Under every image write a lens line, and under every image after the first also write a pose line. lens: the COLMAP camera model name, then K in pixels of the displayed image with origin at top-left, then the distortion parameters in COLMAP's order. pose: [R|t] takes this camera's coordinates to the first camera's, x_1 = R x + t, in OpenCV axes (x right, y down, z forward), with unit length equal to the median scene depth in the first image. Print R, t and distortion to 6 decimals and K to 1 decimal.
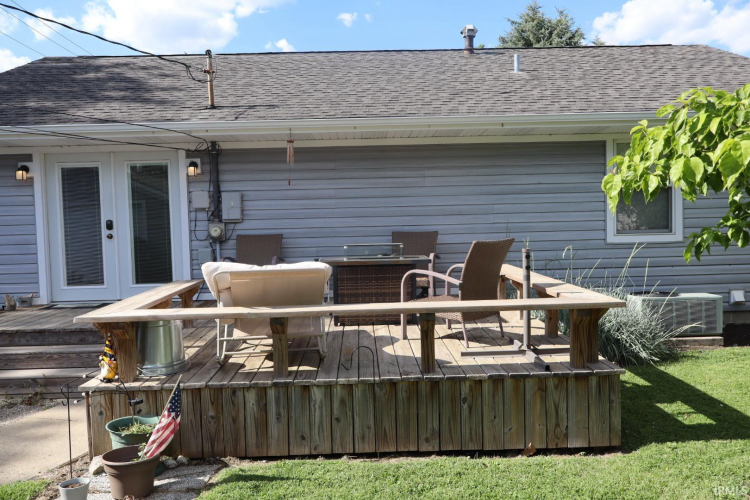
lens RADIAL K [[622.7, 0, 377.8], [0, 622.7, 247.3], [0, 0, 1]] dist [-0.011943, -0.006491]
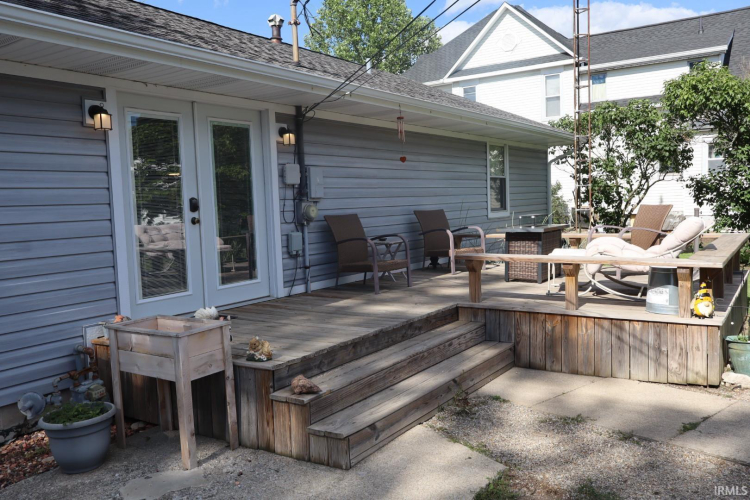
lens RADIAL K [[622.7, 0, 379.2], [0, 622.7, 254.5], [0, 0, 1]] dist [-0.011943, -0.006491]
pose [[0.574536, -0.066529, 0.815771, -0.904501], [0.058935, 0.997467, 0.039841, 0.004876], [-0.816355, 0.025187, 0.577001, 0.422149]]
